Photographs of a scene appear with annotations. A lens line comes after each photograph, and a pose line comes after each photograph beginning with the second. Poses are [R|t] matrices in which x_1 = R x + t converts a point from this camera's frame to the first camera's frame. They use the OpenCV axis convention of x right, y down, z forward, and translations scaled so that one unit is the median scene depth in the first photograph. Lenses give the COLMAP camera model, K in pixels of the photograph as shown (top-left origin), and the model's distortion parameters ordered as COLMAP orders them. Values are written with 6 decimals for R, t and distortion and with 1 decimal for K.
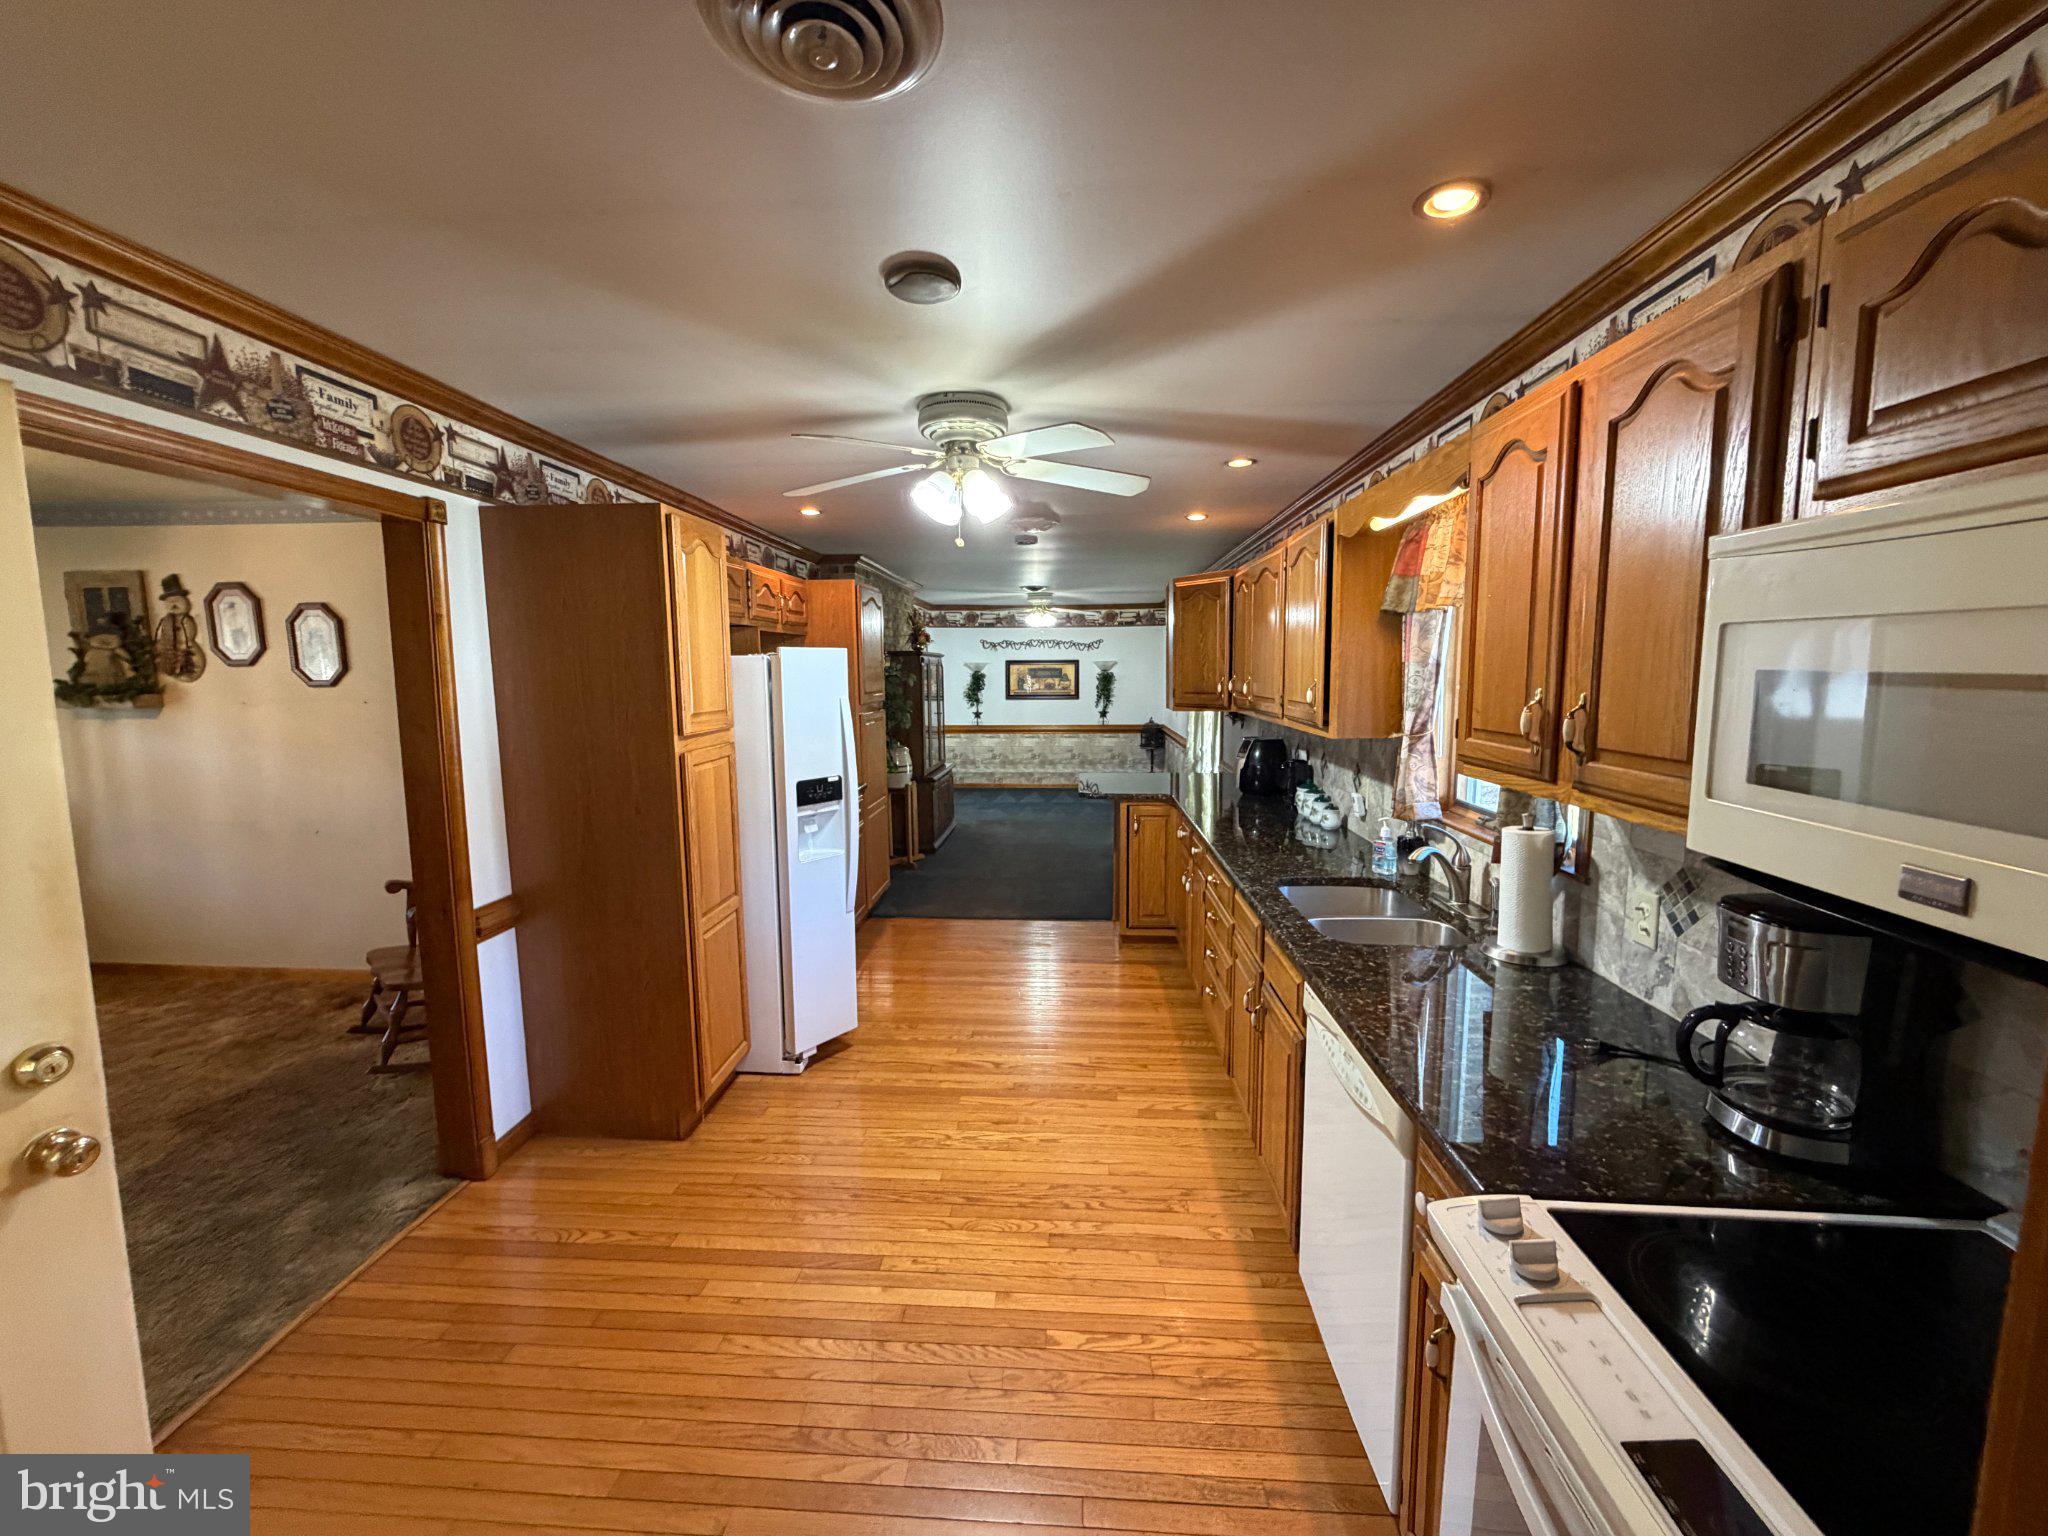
lens RADIAL K [[817.2, 0, 1018.0], [0, 817.2, 771.4], [0, 0, 1]] dist [-0.000033, 0.000026]
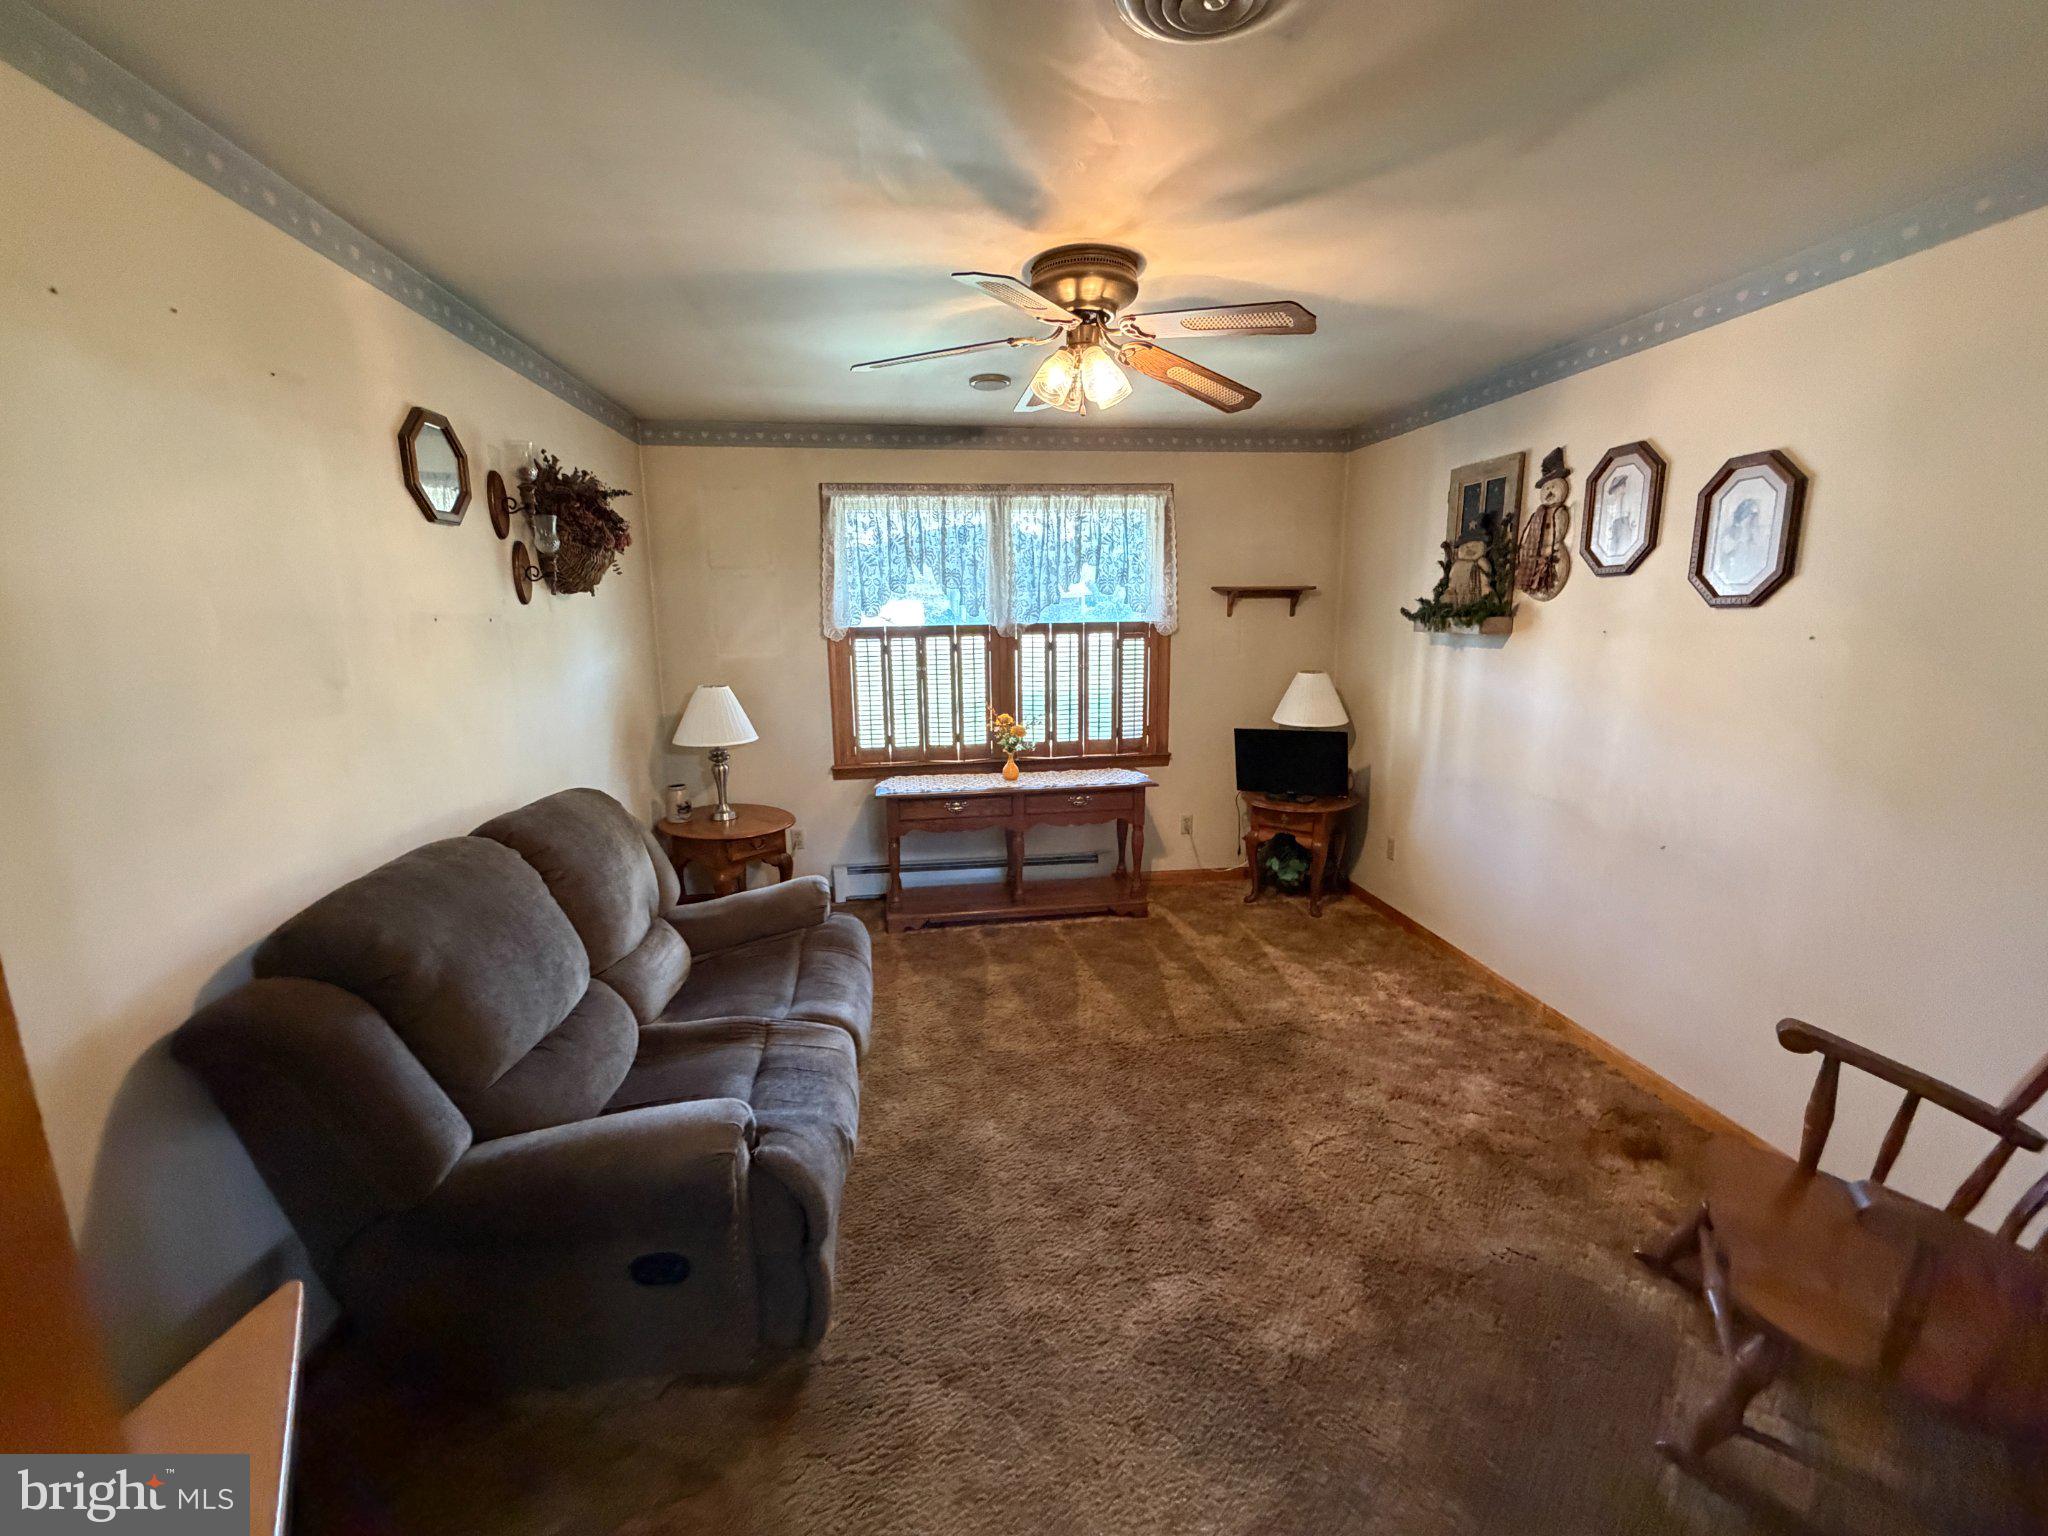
lens RADIAL K [[817.2, 0, 1011.7], [0, 817.2, 766.6], [0, 0, 1]] dist [-0.000033, 0.000026]
pose [[0.187879, 0.189085, -0.963820, -0.375772], [-0.100877, 0.979820, 0.172560, -0.042255], [0.976998, 0.064807, 0.203162, 0.399865]]
